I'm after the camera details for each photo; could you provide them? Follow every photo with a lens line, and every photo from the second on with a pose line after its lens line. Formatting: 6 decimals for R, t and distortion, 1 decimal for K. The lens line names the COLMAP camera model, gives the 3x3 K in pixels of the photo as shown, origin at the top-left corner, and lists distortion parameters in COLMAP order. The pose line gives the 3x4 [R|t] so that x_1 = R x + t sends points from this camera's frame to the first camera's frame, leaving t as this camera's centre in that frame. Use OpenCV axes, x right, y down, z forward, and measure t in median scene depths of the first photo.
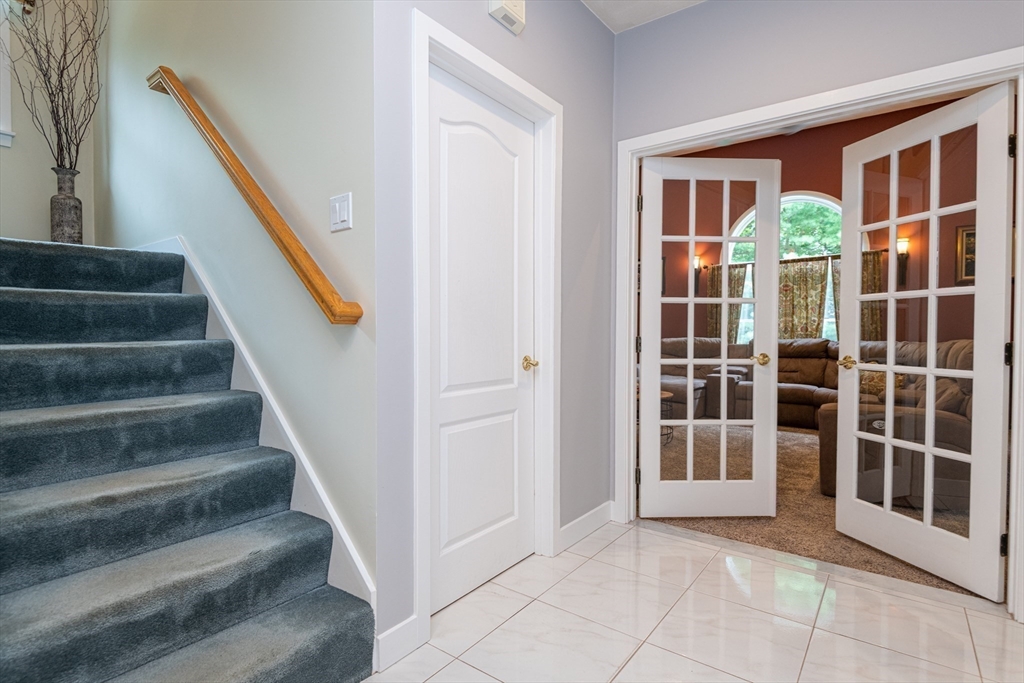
lens RADIAL K [[522.4, 0, 508.0], [0, 522.4, 338.8], [0, 0, 1]] dist [-0.002522, -0.001280]
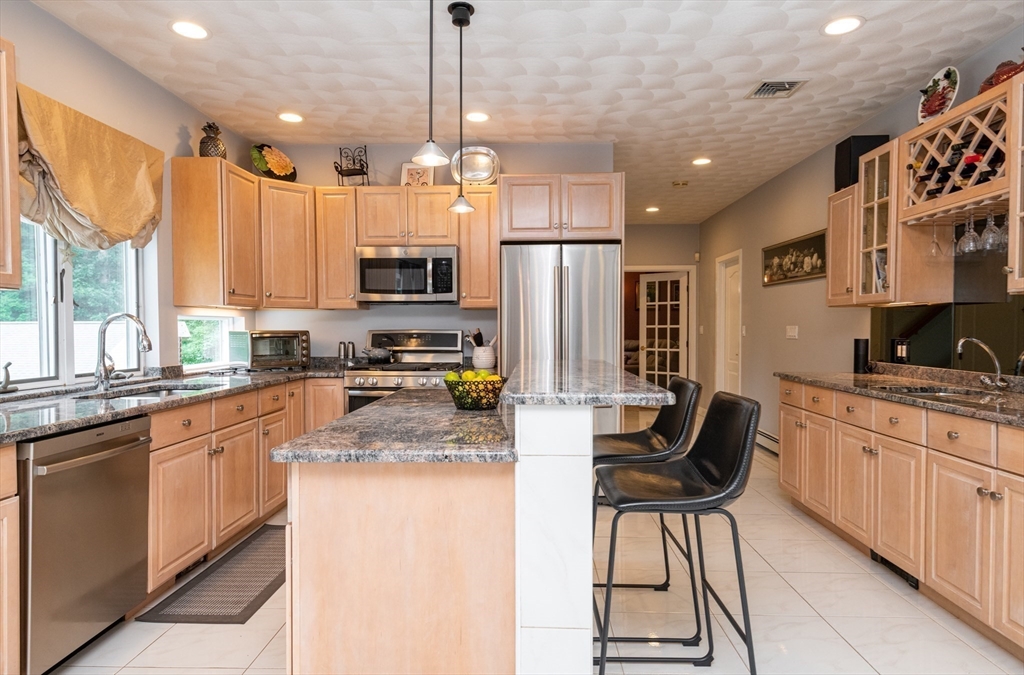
lens RADIAL K [[595.9, 0, 512.6], [0, 595.9, 344.0], [0, 0, 1]] dist [0.027668, -0.005288]
pose [[0.818241, -0.025438, 0.574313, -2.083534], [0.019921, 0.999675, 0.015897, -0.052836], [-0.574531, -0.001567, 0.818481, -1.473564]]
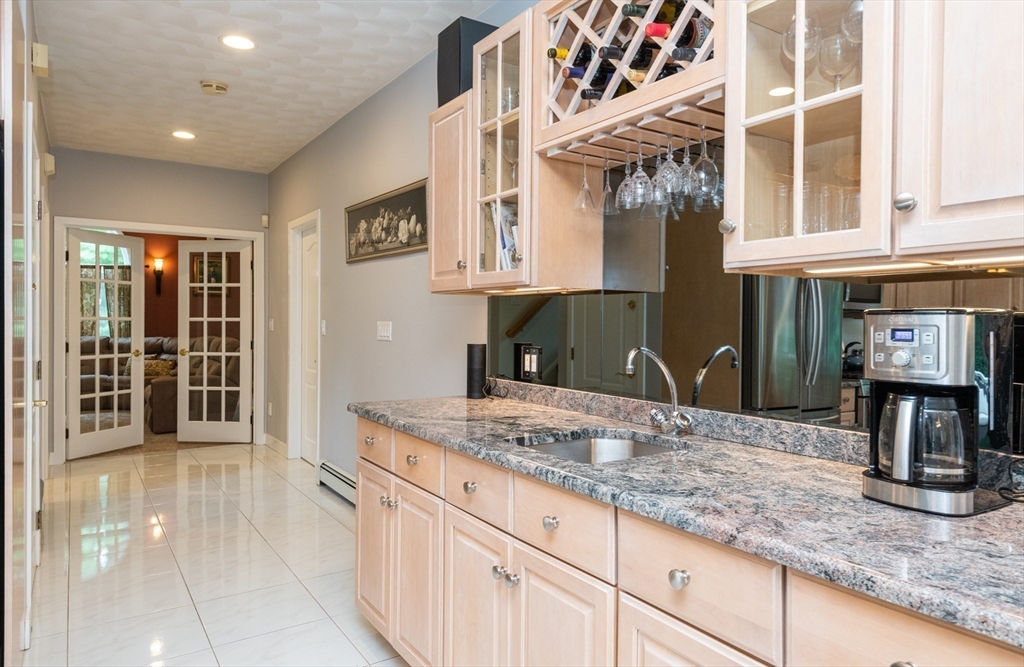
lens RADIAL K [[674.4, 0, 511.4], [0, 674.4, 326.5], [0, 0, 1]] dist [0.028374, -0.001981]
pose [[0.347729, -0.014830, 0.937478, -1.442357], [0.015201, 0.999833, 0.010178, -0.063668], [-0.937472, 0.010711, 0.347896, -1.142922]]
